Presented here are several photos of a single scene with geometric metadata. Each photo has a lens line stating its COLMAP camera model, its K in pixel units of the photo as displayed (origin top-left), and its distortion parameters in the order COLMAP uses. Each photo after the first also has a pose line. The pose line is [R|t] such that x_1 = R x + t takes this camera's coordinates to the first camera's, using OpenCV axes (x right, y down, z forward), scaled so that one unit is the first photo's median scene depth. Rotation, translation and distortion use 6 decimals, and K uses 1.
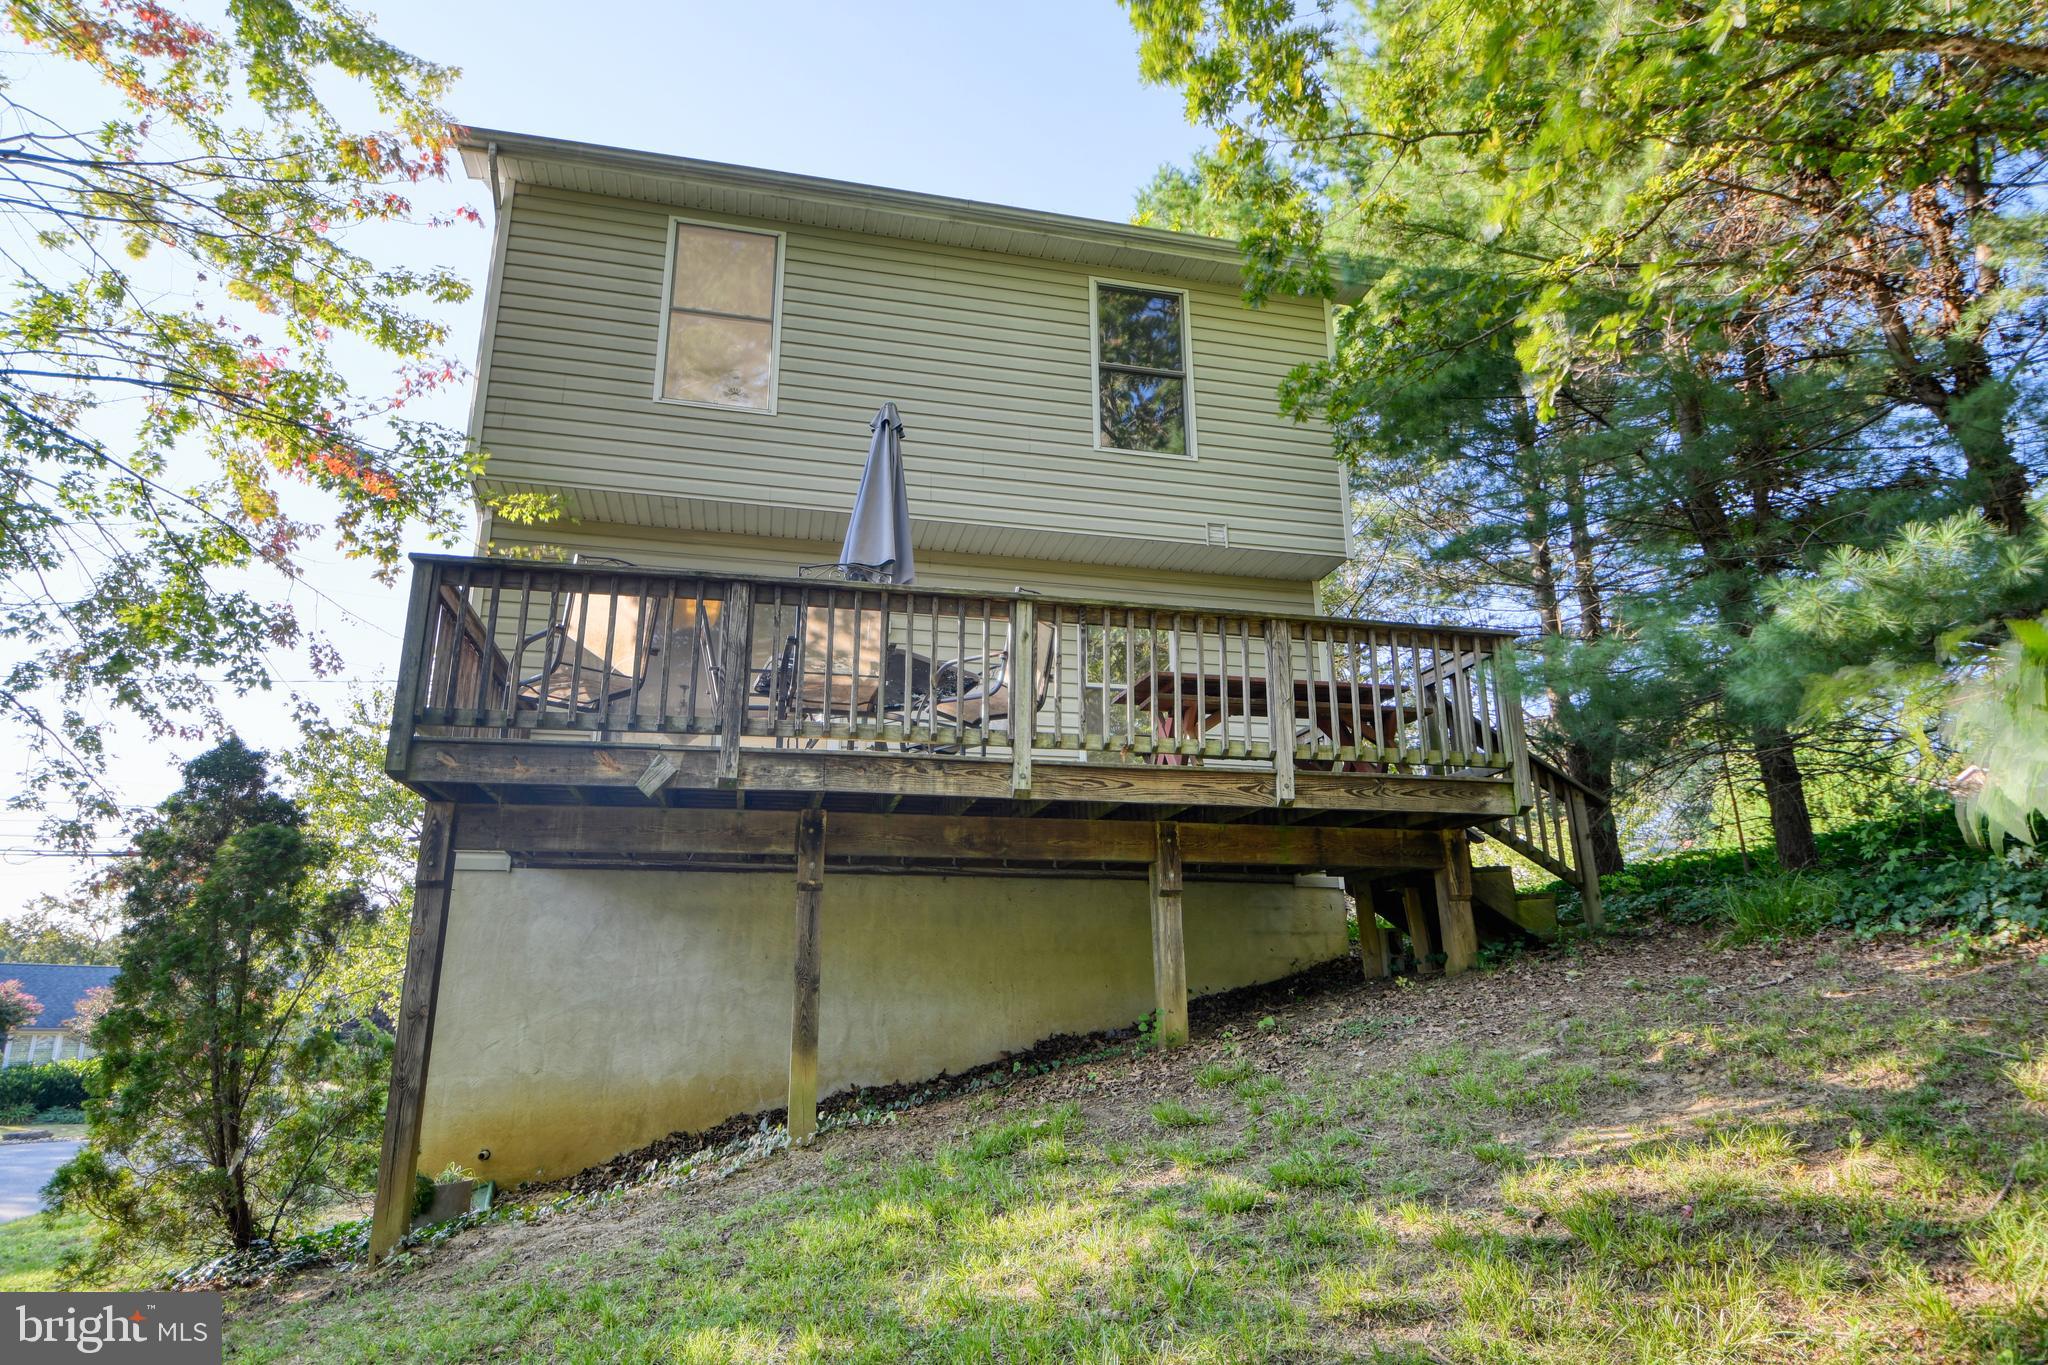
lens RADIAL K [[1173.2, 0, 1024.0], [0, 1173.2, 682.5], [0, 0, 1]] dist [-0.000239, -0.012829]
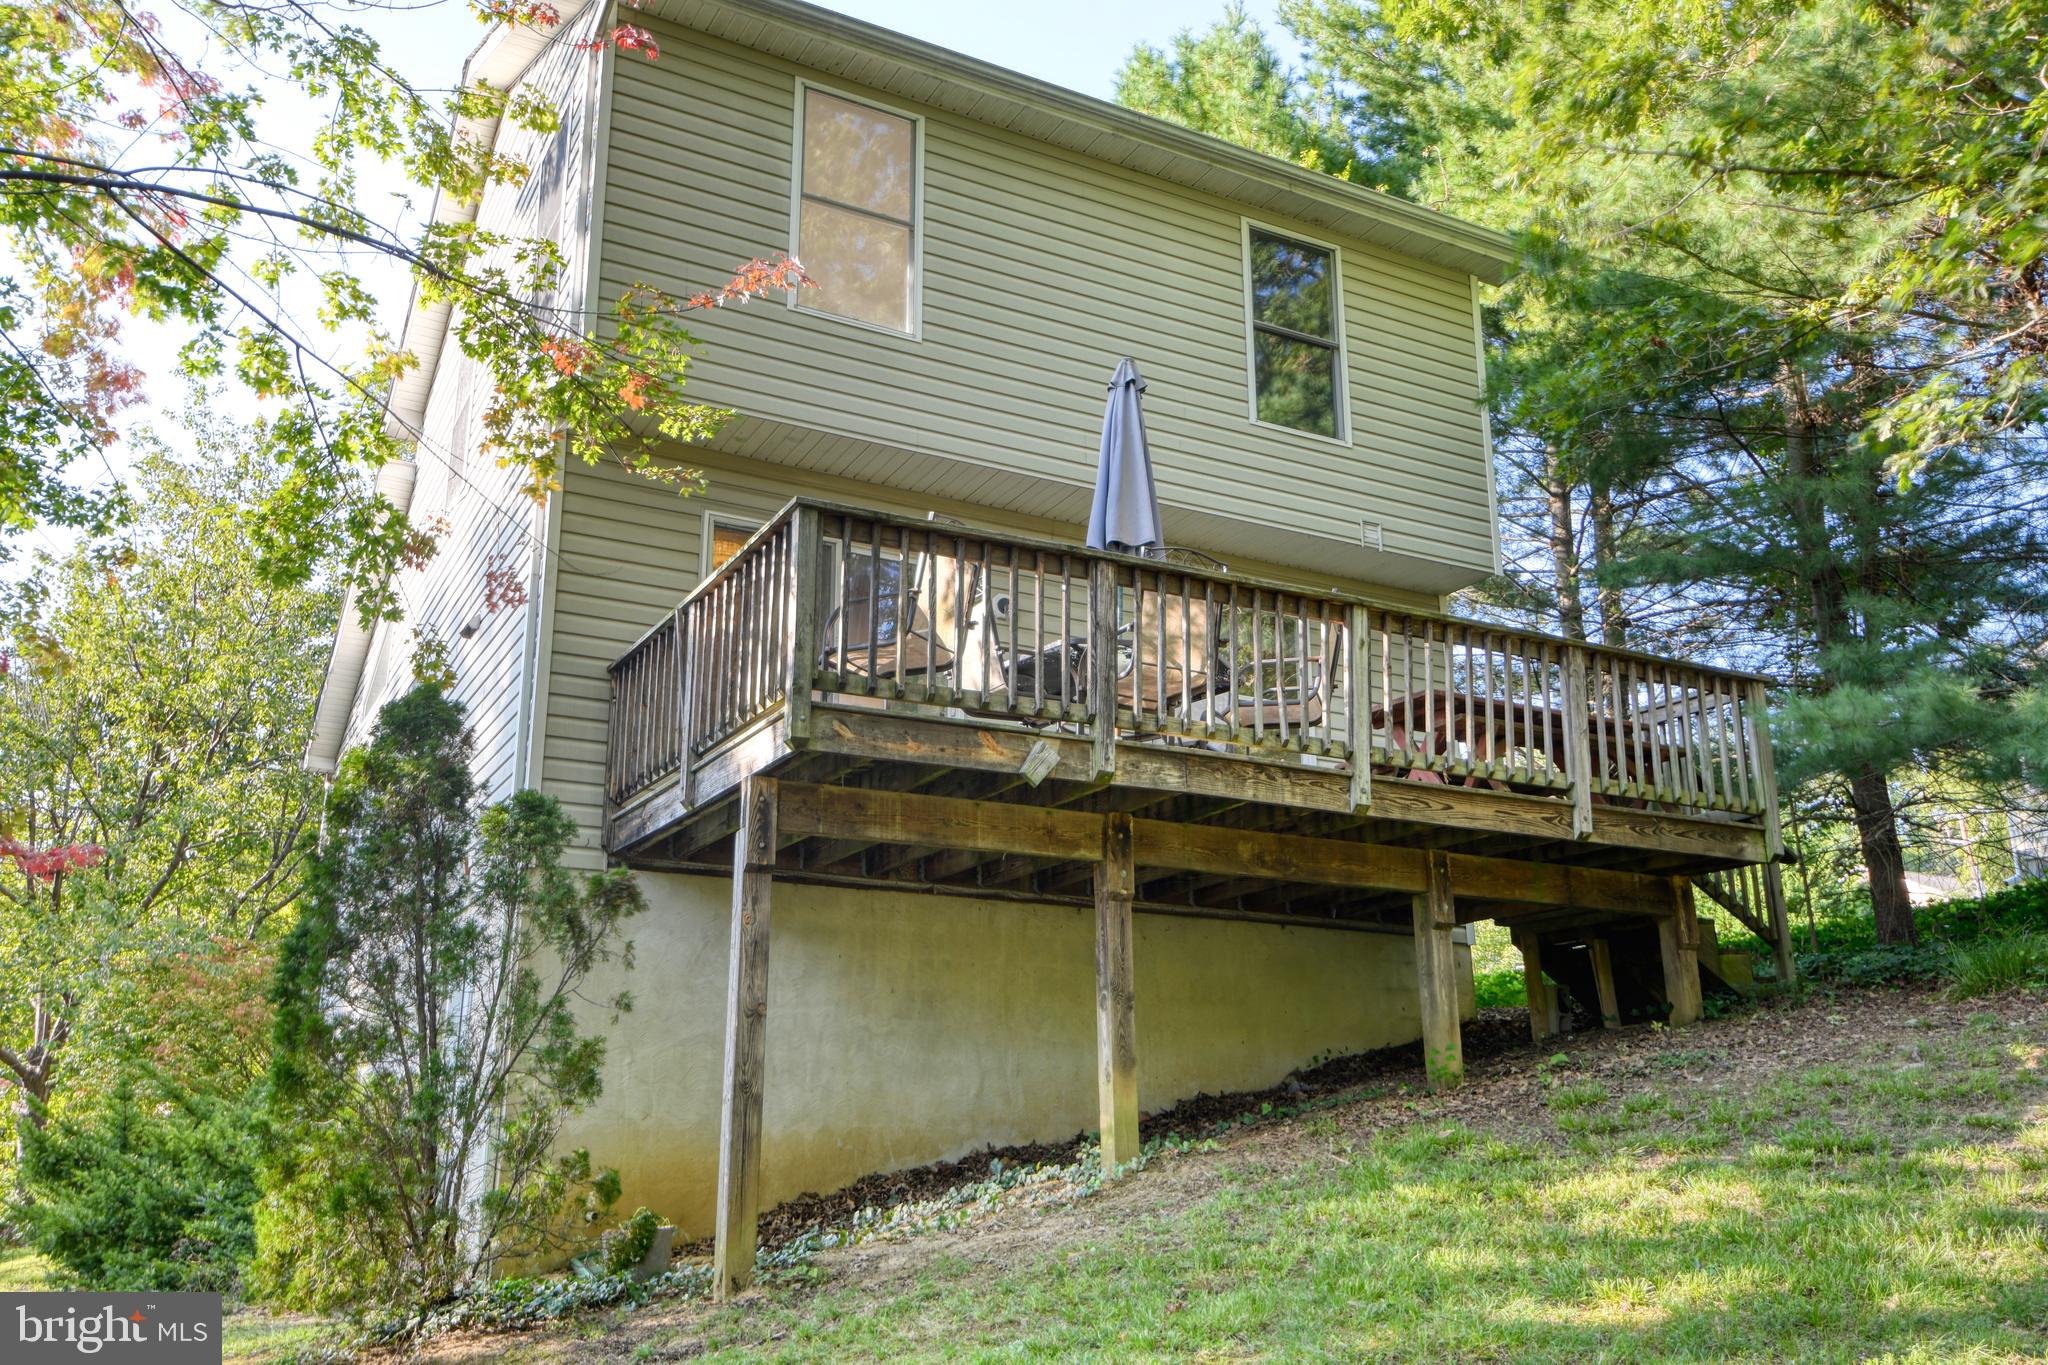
lens RADIAL K [[1710.1, 0, 1024.0], [0, 1710.1, 682.5], [0, 0, 1]] dist [-0.002393, -0.004233]
pose [[0.967874, 0.079344, 0.238586, -0.480163], [-0.078746, 0.996822, -0.012053, 0.024258], [-0.238784, -0.007122, 0.971046, -0.223288]]
